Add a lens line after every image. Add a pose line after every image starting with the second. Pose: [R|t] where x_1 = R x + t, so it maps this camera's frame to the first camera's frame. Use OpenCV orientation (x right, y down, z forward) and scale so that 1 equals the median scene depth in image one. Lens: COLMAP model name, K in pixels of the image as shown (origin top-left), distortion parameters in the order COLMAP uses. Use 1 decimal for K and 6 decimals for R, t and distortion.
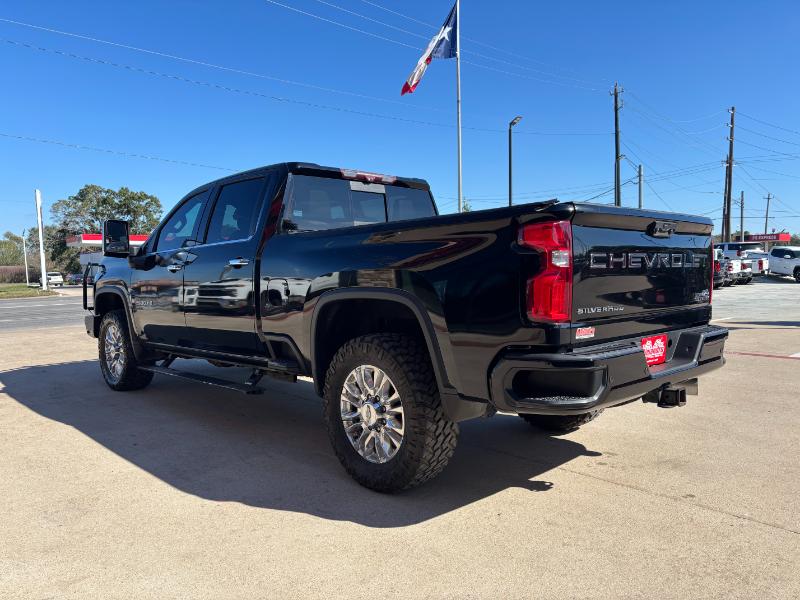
lens RADIAL K [[602.9, 0, 398.1], [0, 602.9, 307.8], [0, 0, 1]] dist [0.057731, -0.056002]
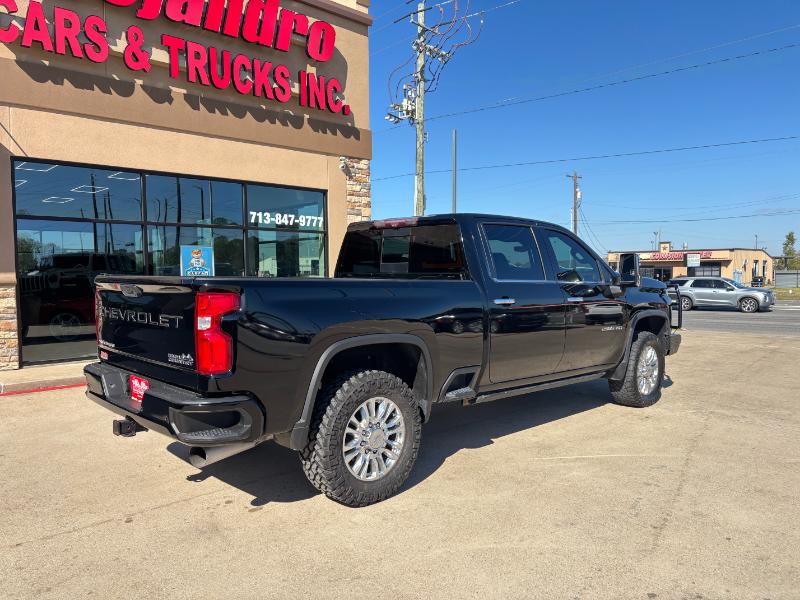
lens RADIAL K [[602.9, 0, 392.9], [0, 602.9, 300.7], [0, 0, 1]] dist [0.057731, -0.056002]
pose [[-0.000803, 0.064740, -0.997902, 1.238401], [-0.062384, 0.995955, 0.064664, -0.164475], [0.998052, 0.062305, 0.003239, 1.133599]]
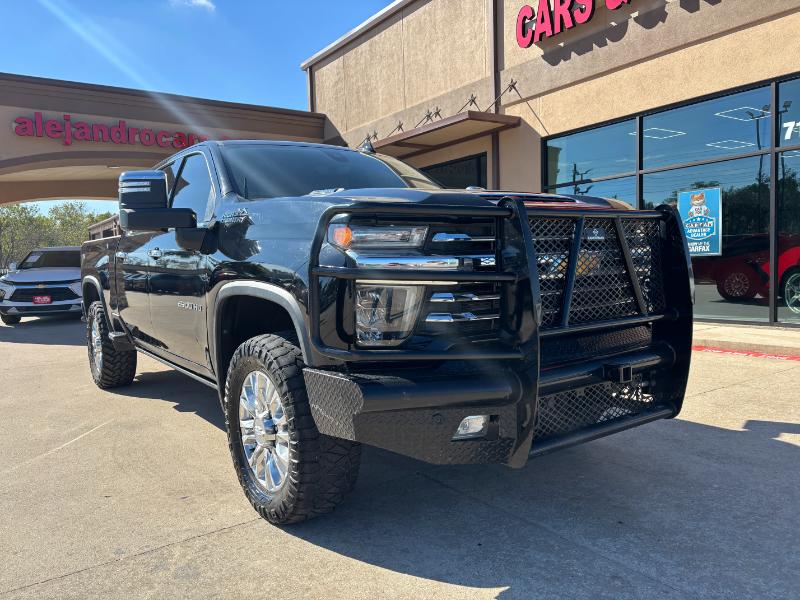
lens RADIAL K [[602.9, 0, 392.9], [0, 602.9, 299.5], [0, 0, 1]] dist [0.057731, -0.056002]
pose [[-0.988084, 0.042245, 0.148004, -0.606713], [0.061079, 0.990260, 0.125115, -0.132079], [-0.141277, 0.132664, -0.981041, 2.435935]]
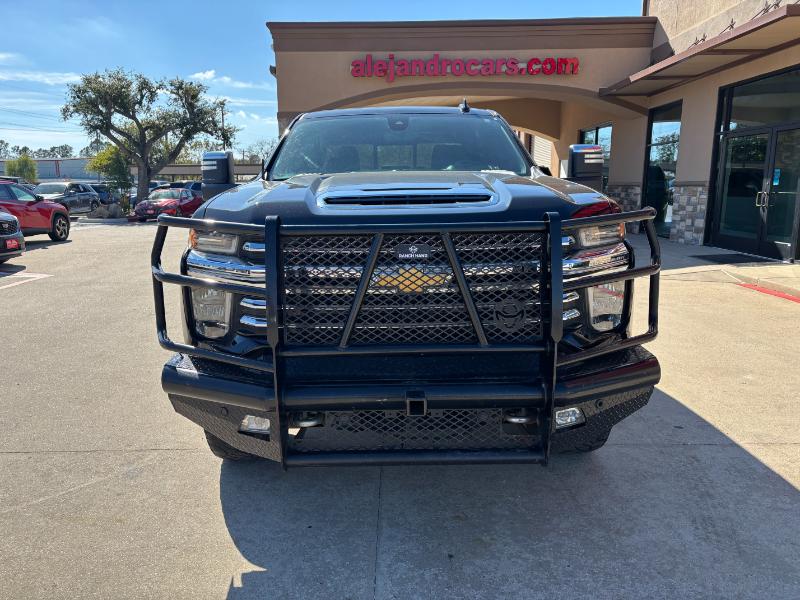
lens RADIAL K [[602.9, 0, 394.3], [0, 602.9, 302.1], [0, 0, 1]] dist [0.057731, -0.056002]
pose [[-0.729971, -0.106934, 0.675061, -1.056181], [0.068379, 0.971303, 0.227802, -0.186300], [-0.680049, 0.212449, -0.701711, 2.218925]]
